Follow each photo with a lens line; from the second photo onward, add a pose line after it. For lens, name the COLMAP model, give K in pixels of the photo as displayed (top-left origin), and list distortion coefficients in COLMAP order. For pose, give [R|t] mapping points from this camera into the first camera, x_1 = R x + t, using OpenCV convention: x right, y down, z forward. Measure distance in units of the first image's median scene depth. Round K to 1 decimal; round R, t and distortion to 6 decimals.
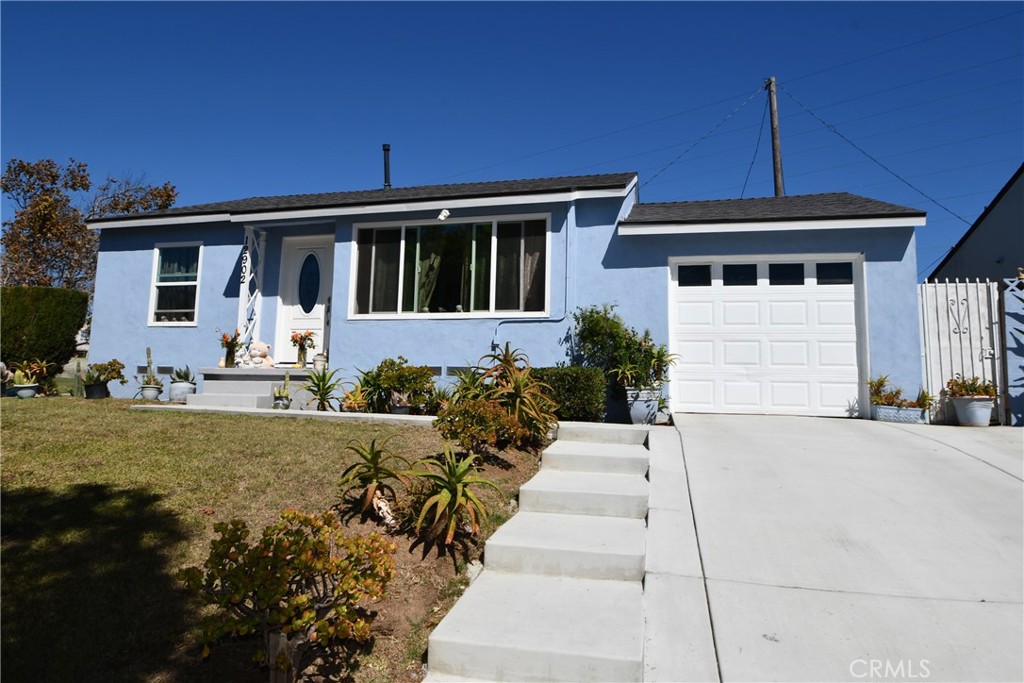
lens RADIAL K [[621.9, 0, 512.0], [0, 621.9, 341.5], [0, 0, 1]] dist [-0.029303, 0.000658]
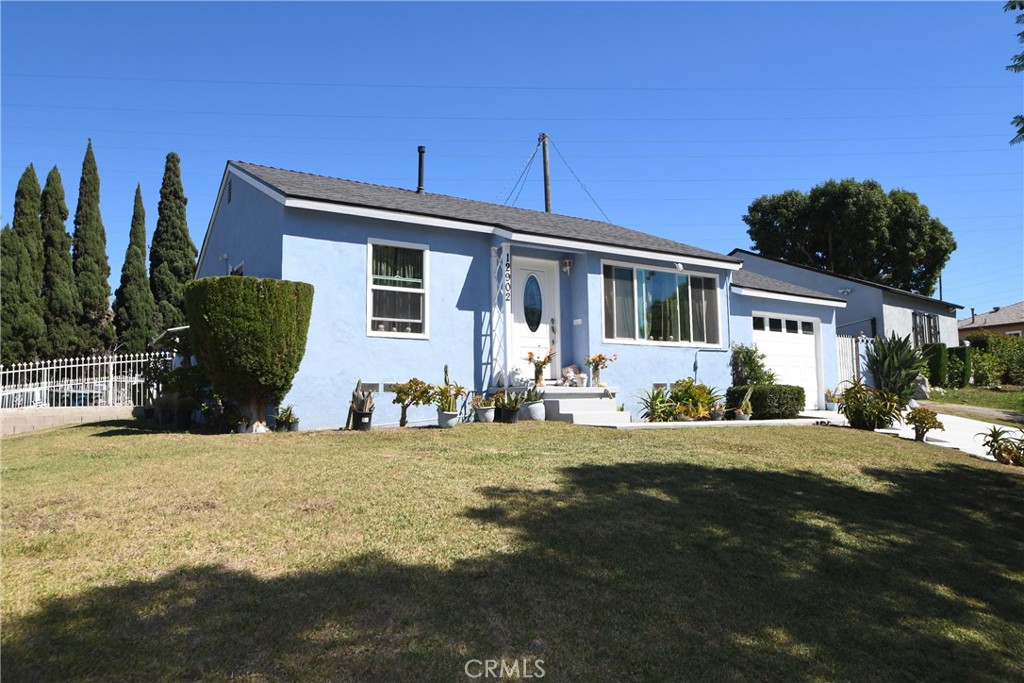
lens RADIAL K [[675.7, 0, 512.0], [0, 675.7, 341.5], [0, 0, 1]] dist [-0.047719, 0.000275]
pose [[0.697158, 0.032059, 0.716201, -1.351838], [-0.044723, 0.998999, -0.001183, -0.030599], [-0.715521, -0.031206, 0.697894, 0.257907]]
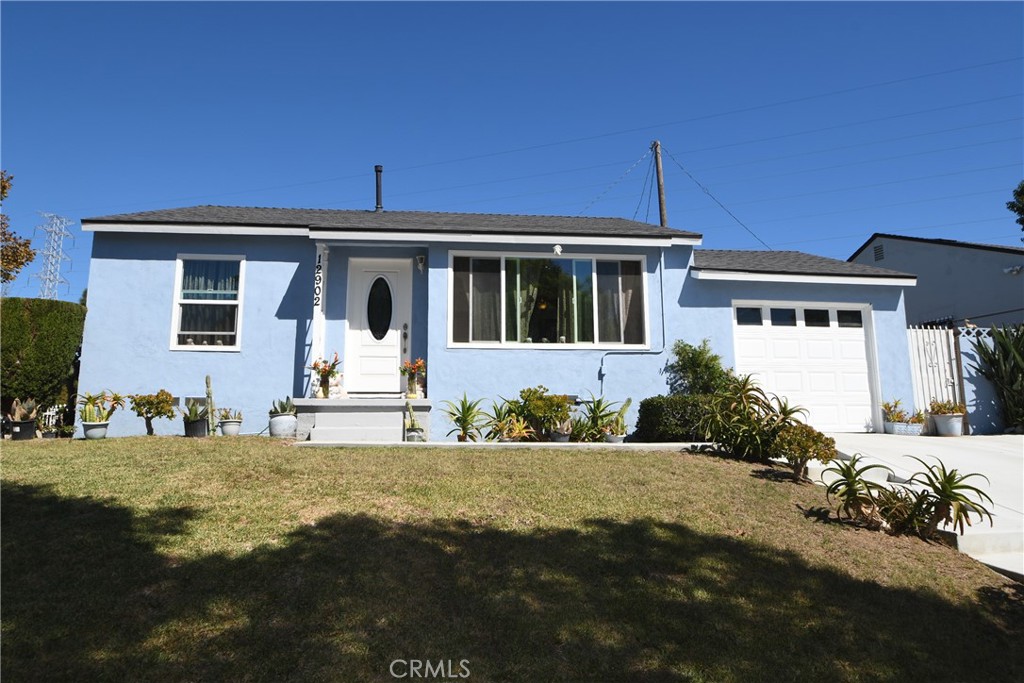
lens RADIAL K [[621.9, 0, 512.0], [0, 621.9, 341.5], [0, 0, 1]] dist [-0.029303, 0.000658]
pose [[0.939729, 0.021344, 0.341253, -0.531454], [-0.006753, 0.999014, -0.043887, -0.003223], [-0.341853, 0.038937, 0.938946, 0.047780]]
